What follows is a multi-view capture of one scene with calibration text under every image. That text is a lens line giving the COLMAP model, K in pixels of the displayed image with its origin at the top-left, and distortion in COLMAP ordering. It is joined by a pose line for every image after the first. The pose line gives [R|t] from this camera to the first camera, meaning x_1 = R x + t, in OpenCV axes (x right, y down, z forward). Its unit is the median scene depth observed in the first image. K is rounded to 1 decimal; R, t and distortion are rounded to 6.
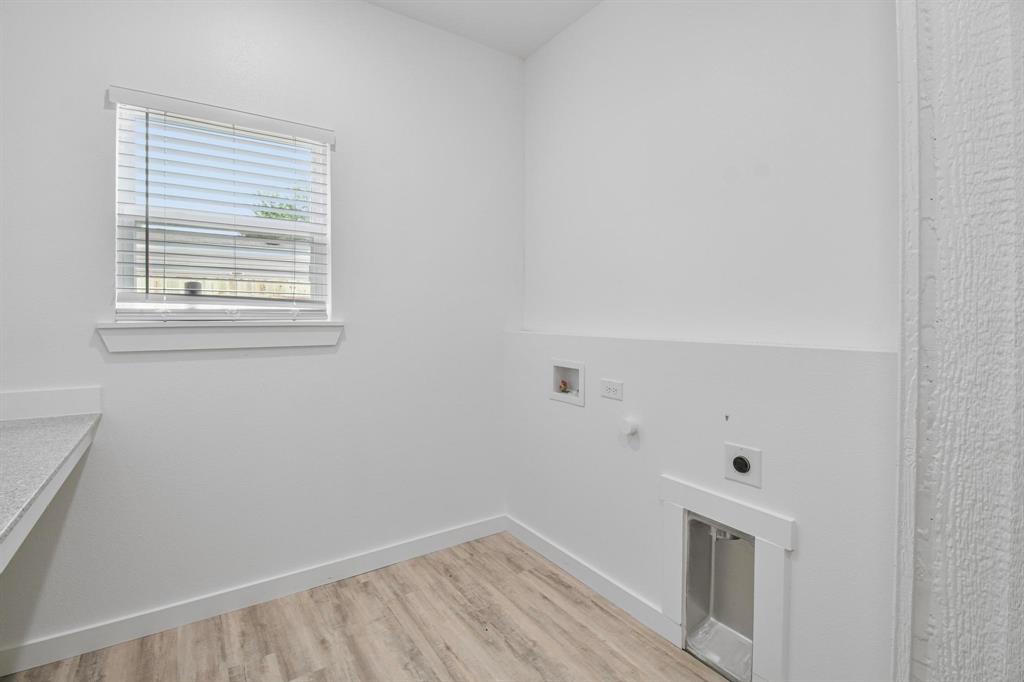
lens RADIAL K [[466.2, 0, 486.9], [0, 466.2, 321.1], [0, 0, 1]] dist [-0.002334, -0.010549]
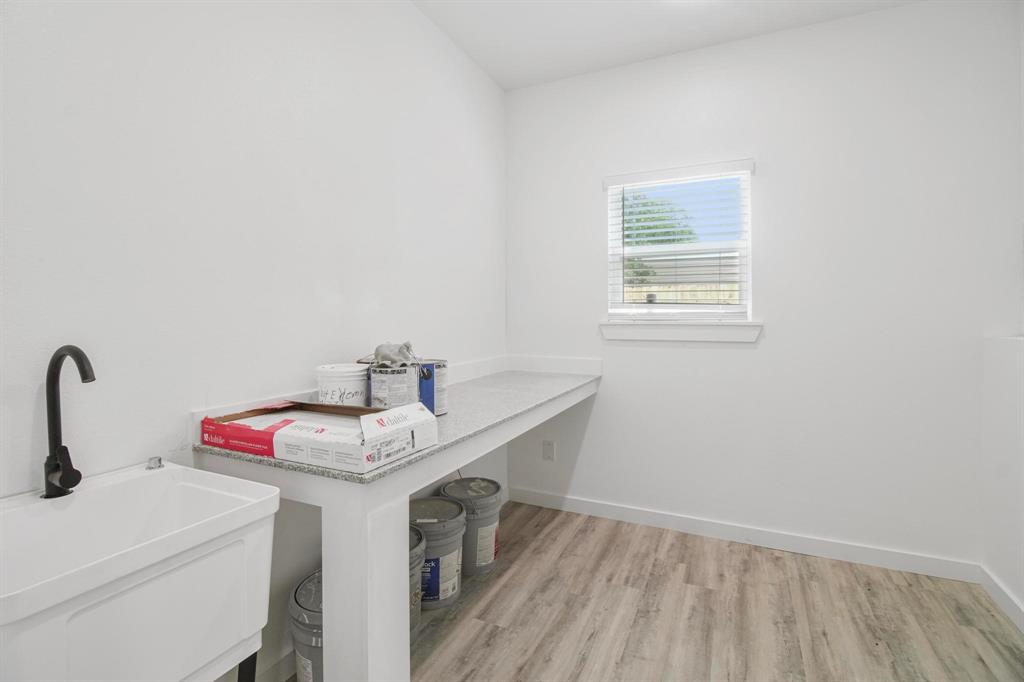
lens RADIAL K [[466.2, 0, 509.5], [0, 466.2, 317.6], [0, 0, 1]] dist [-0.002334, -0.010549]
pose [[0.512100, 0.005123, -0.858911, 0.395625], [-0.002732, 0.999987, 0.004336, -0.014108], [0.858922, 0.000126, 0.512107, -0.132260]]
